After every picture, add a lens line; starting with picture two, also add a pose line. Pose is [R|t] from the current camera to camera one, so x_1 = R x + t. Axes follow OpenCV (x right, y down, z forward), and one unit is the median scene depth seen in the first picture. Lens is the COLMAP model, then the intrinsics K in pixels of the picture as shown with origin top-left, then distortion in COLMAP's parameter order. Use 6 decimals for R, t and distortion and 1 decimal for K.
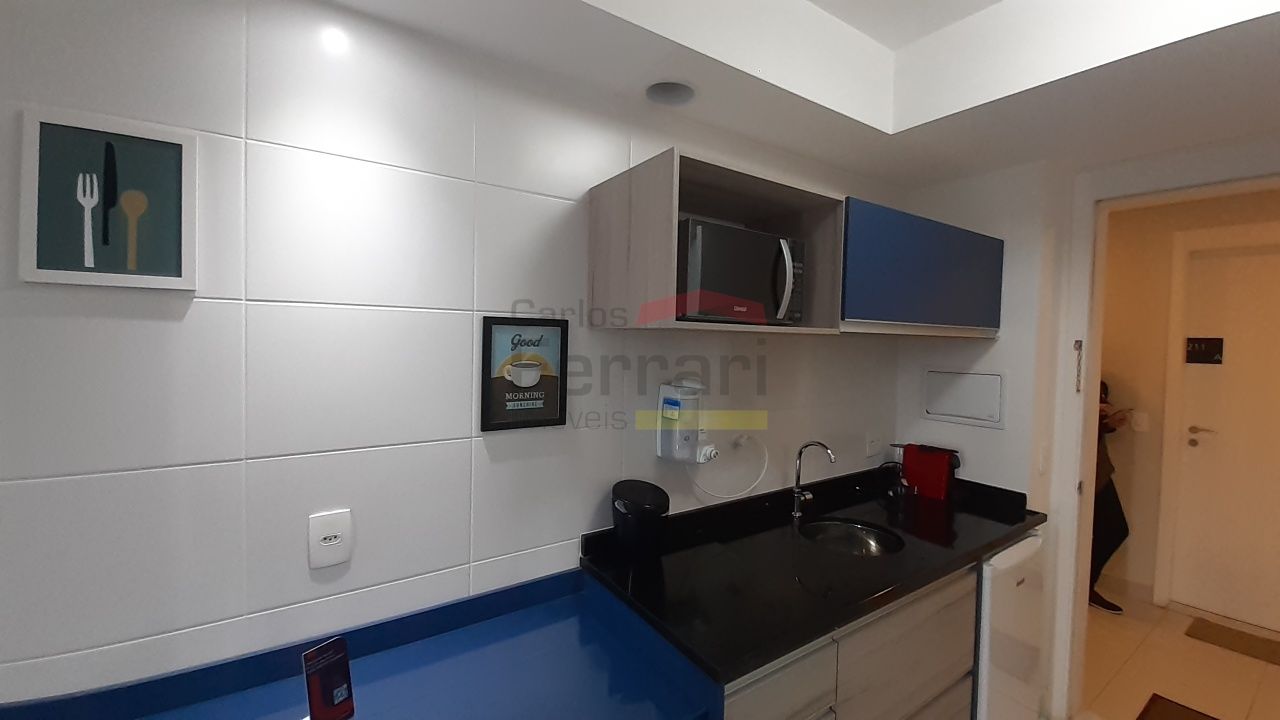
lens RADIAL K [[507.1, 0, 656.3], [0, 507.1, 353.1], [0, 0, 1]] dist [0.030742, -0.019856]
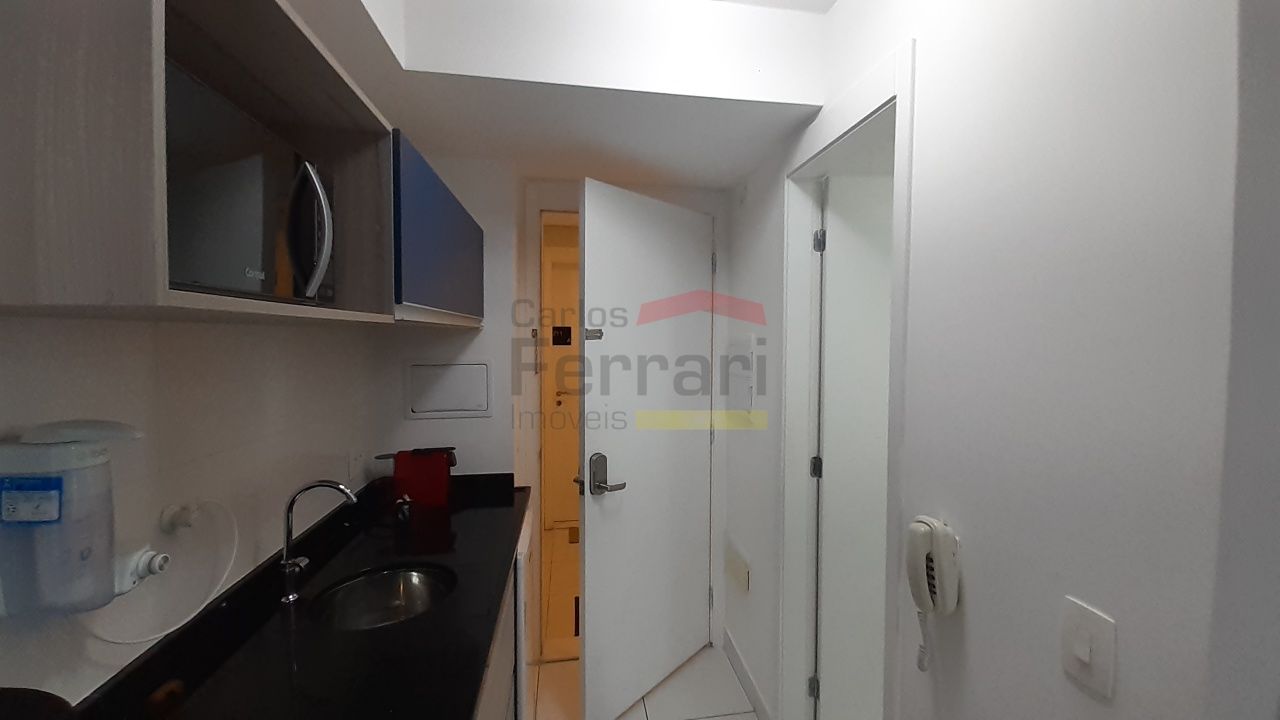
lens RADIAL K [[507.1, 0, 656.3], [0, 507.1, 353.1], [0, 0, 1]] dist [0.030742, -0.019856]
pose [[0.424245, -0.050165, 0.904157, -0.123308], [0.030973, 0.998684, 0.040876, -0.012005], [-0.905018, 0.010663, 0.425240, 0.341654]]
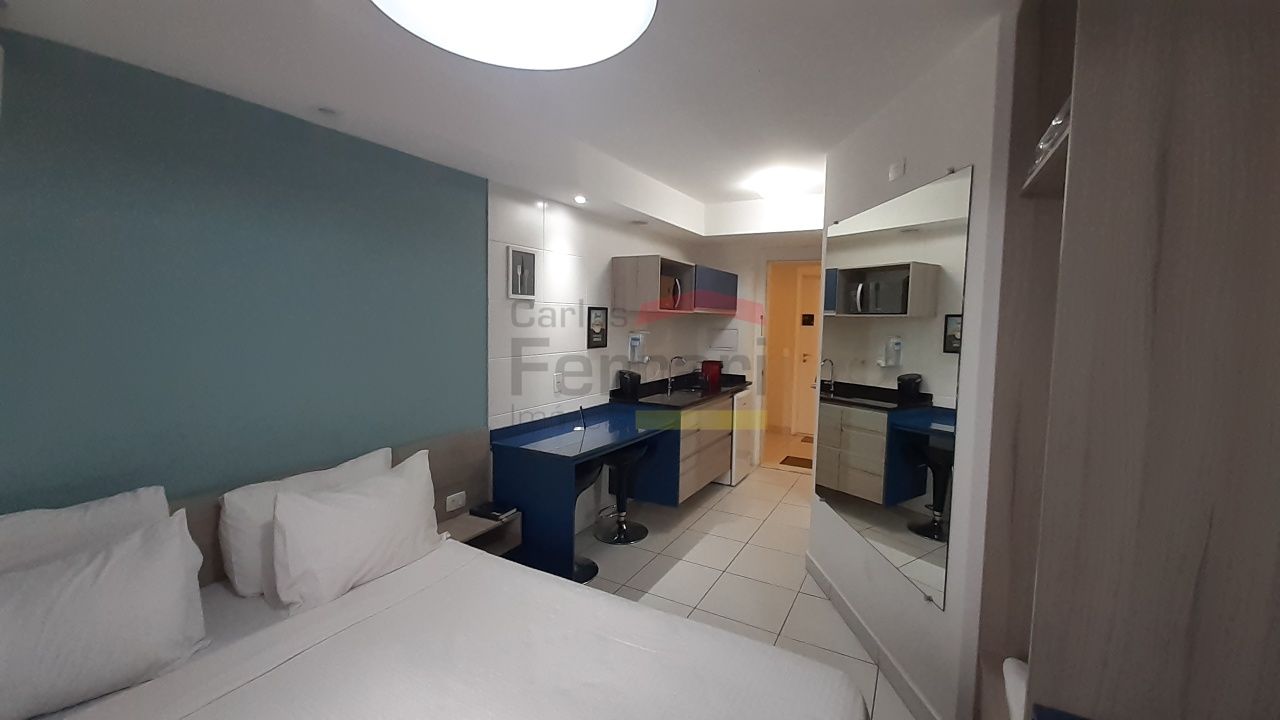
lens RADIAL K [[507.9, 0, 645.4], [0, 507.9, 354.9], [0, 0, 1]] dist [0.011783, -0.012075]
pose [[0.900024, -0.035638, 0.434381, -1.032419], [0.014422, 0.998541, 0.052041, 0.041393], [-0.435602, -0.040573, 0.899224, -1.322333]]
